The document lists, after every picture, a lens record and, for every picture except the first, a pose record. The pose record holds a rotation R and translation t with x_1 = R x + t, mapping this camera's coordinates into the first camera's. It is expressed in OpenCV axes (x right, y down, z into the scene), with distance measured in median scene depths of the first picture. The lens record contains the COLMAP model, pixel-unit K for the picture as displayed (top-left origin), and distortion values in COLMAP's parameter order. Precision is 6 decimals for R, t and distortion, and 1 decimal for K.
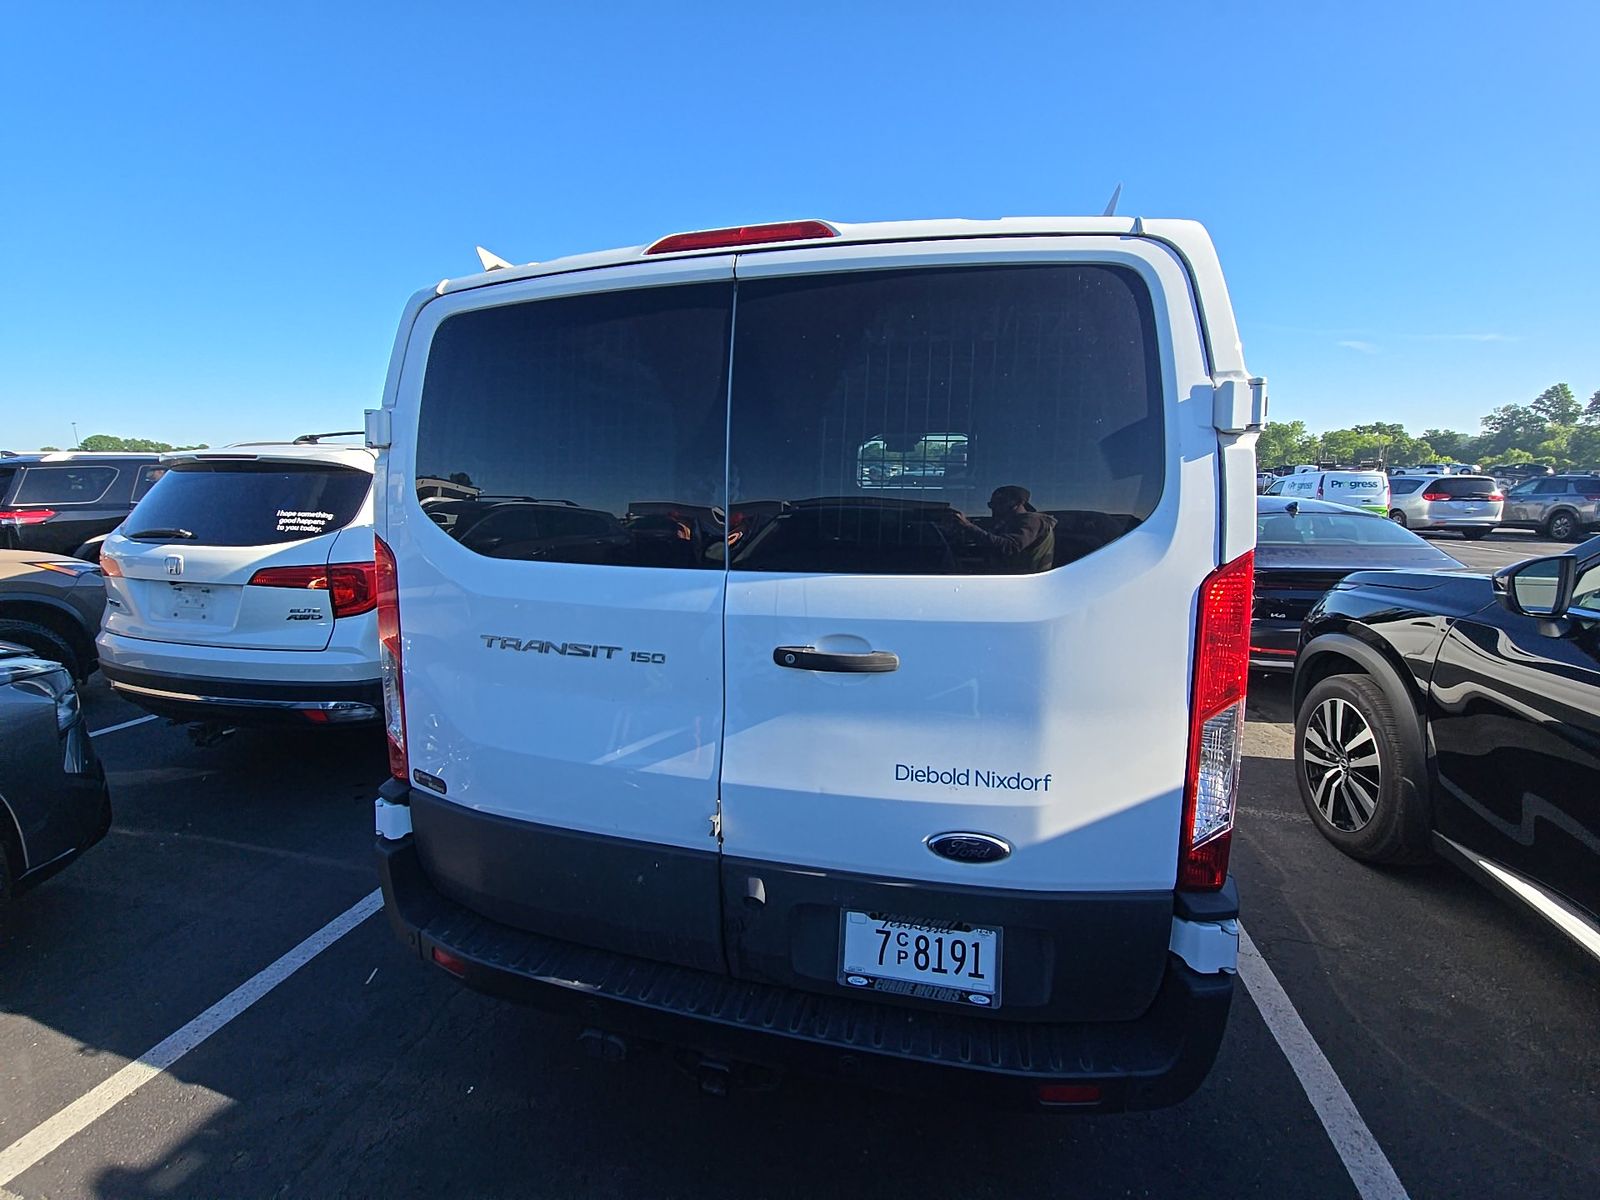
lens RADIAL K [[619.3, 0, 800.0], [0, 619.3, 600.0], [0, 0, 1]] dist [-0.002040, -0.000194]
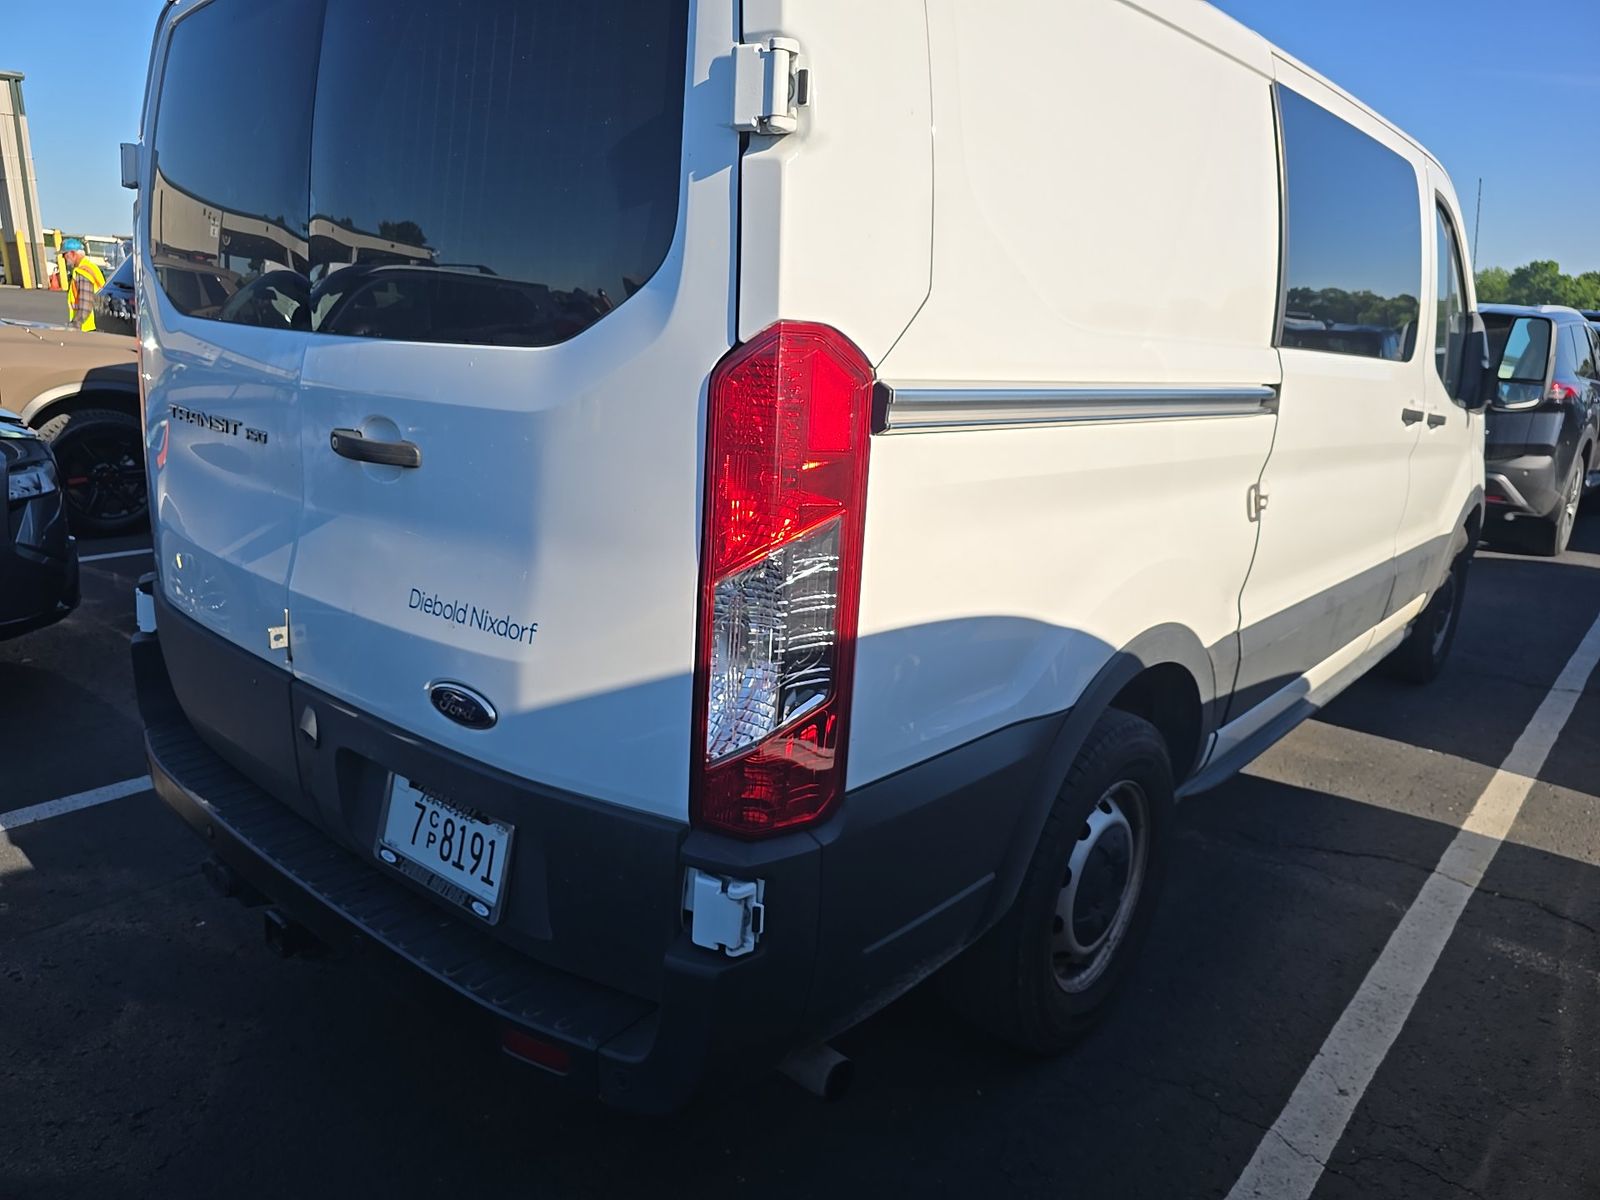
lens RADIAL K [[1136.2, 0, 800.0], [0, 1136.2, 600.0], [0, 0, 1]] dist [0.079297, -0.118968]
pose [[0.881634, 0.144034, -0.449417, 1.201558], [-0.102686, 0.988019, 0.115210, 0.060920], [0.460627, -0.055424, 0.885862, -0.055848]]
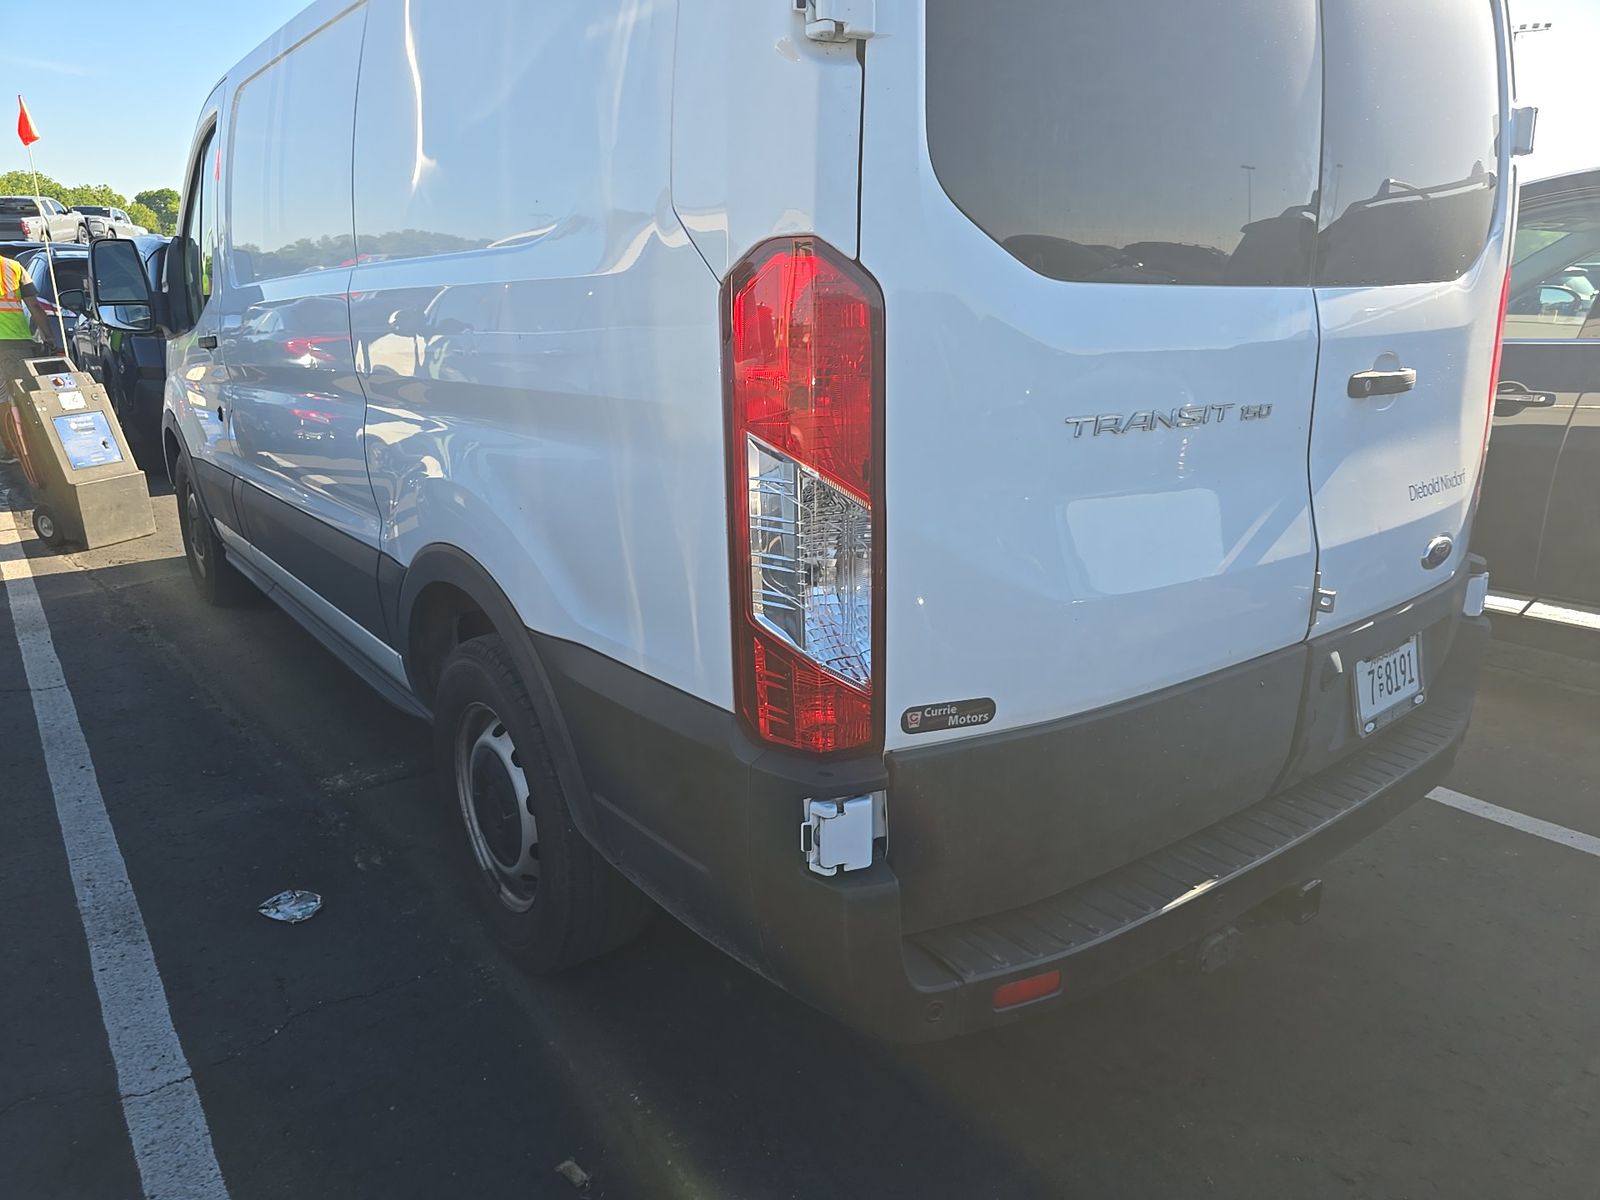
lens RADIAL K [[1136.2, 0, 800.0], [0, 1136.2, 600.0], [0, 0, 1]] dist [0.079297, -0.118968]
pose [[0.612106, -0.224930, 0.758111, -1.756202], [0.115565, 0.973845, 0.195630, -0.019940], [-0.782286, -0.032135, 0.622090, 0.601672]]
